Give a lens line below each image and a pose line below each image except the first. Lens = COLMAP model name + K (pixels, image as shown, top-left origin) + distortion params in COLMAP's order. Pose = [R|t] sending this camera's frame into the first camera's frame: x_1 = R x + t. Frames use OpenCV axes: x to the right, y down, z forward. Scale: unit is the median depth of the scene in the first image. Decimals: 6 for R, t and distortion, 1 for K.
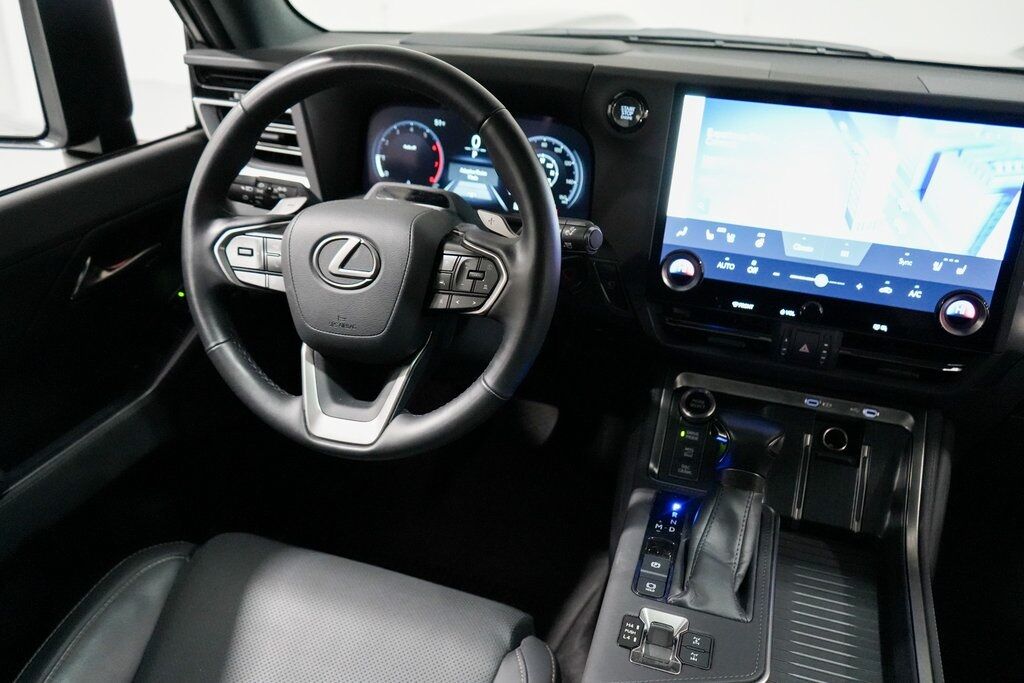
lens RADIAL K [[811.2, 0, 515.0], [0, 811.2, 342.6], [0, 0, 1]] dist [-0.014179, 0.007044]
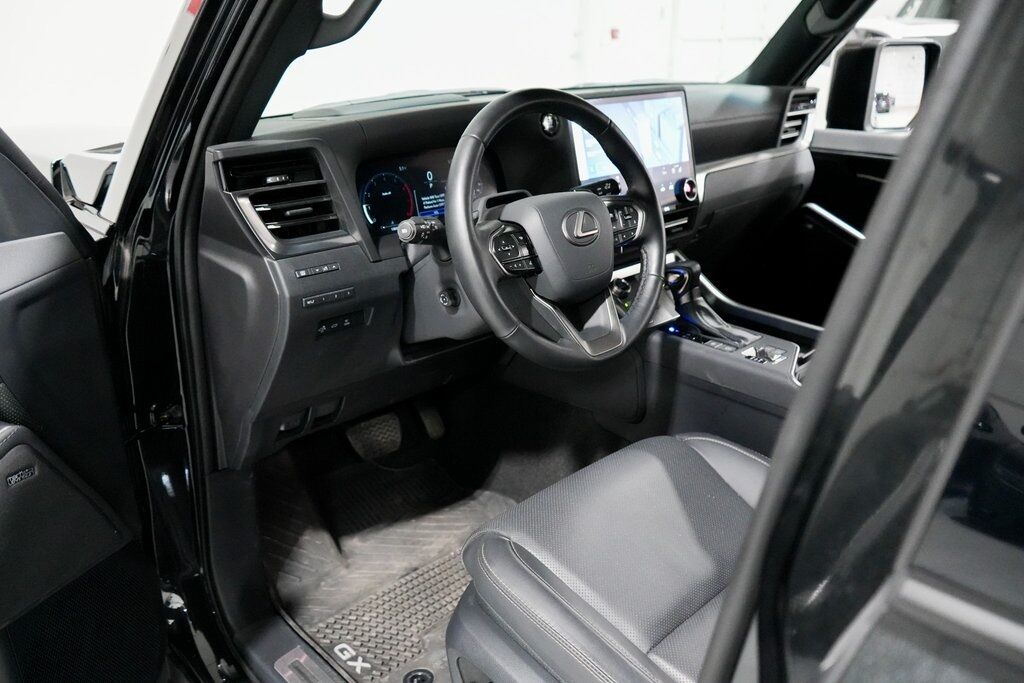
lens RADIAL K [[819.7, 0, 512.0], [0, 819.7, 341.5], [0, 0, 1]] dist [-0.009143, 0.001873]
pose [[0.462363, -0.341753, 0.818184, -1.397914], [0.446545, 0.886930, 0.118121, -0.132575], [-0.766040, 0.310742, 0.562692, 0.296571]]
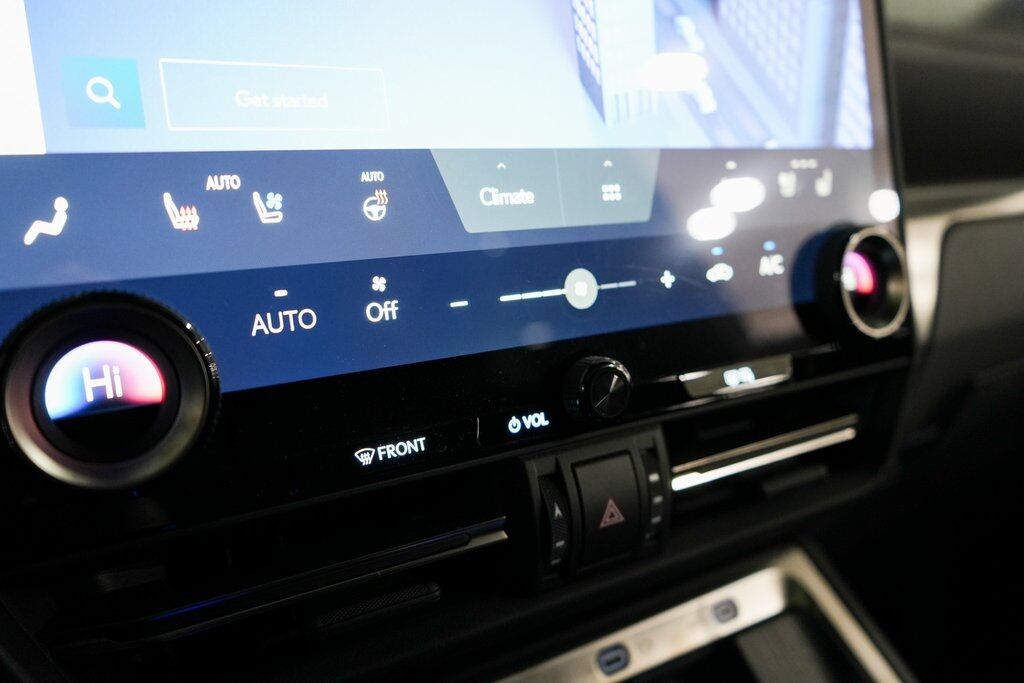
lens RADIAL K [[819.7, 0, 512.0], [0, 819.7, 341.5], [0, 0, 1]] dist [-0.009143, 0.001873]
pose [[0.638714, -0.213714, 0.739169, 0.123776], [0.390338, 0.917859, -0.071912, -0.046082], [-0.663084, 0.334456, 0.669670, 0.823217]]
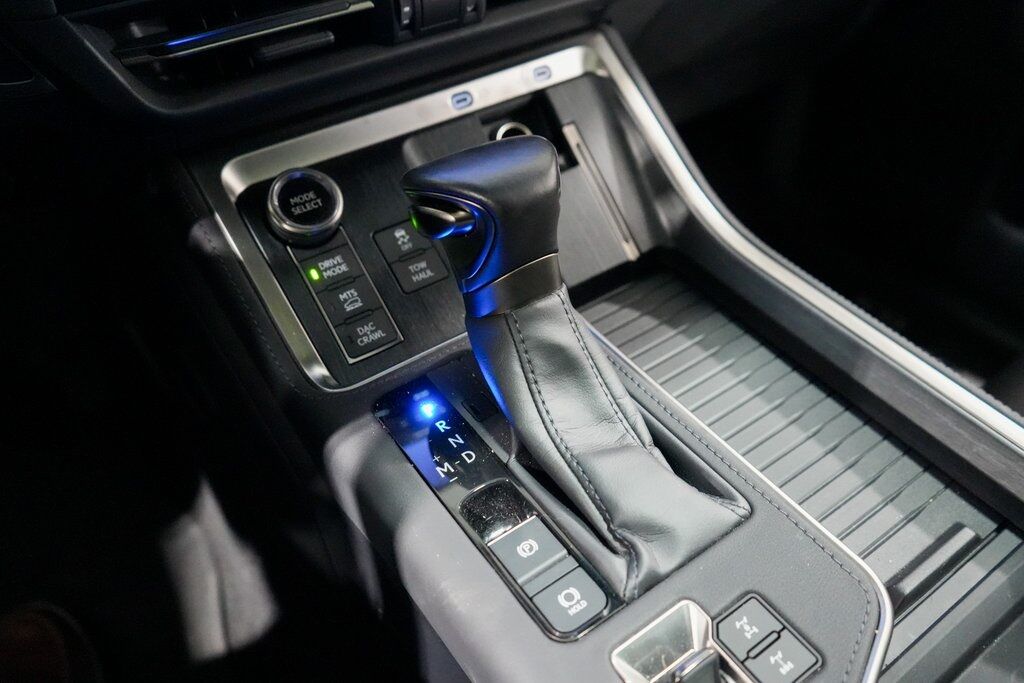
lens RADIAL K [[819.7, 0, 512.0], [0, 819.7, 341.5], [0, 0, 1]] dist [-0.009143, 0.001873]
pose [[0.596946, -0.572718, 0.561826, -0.015257], [0.411766, 0.819728, 0.398114, 0.002384], [-0.688552, -0.006312, 0.725160, 0.631242]]
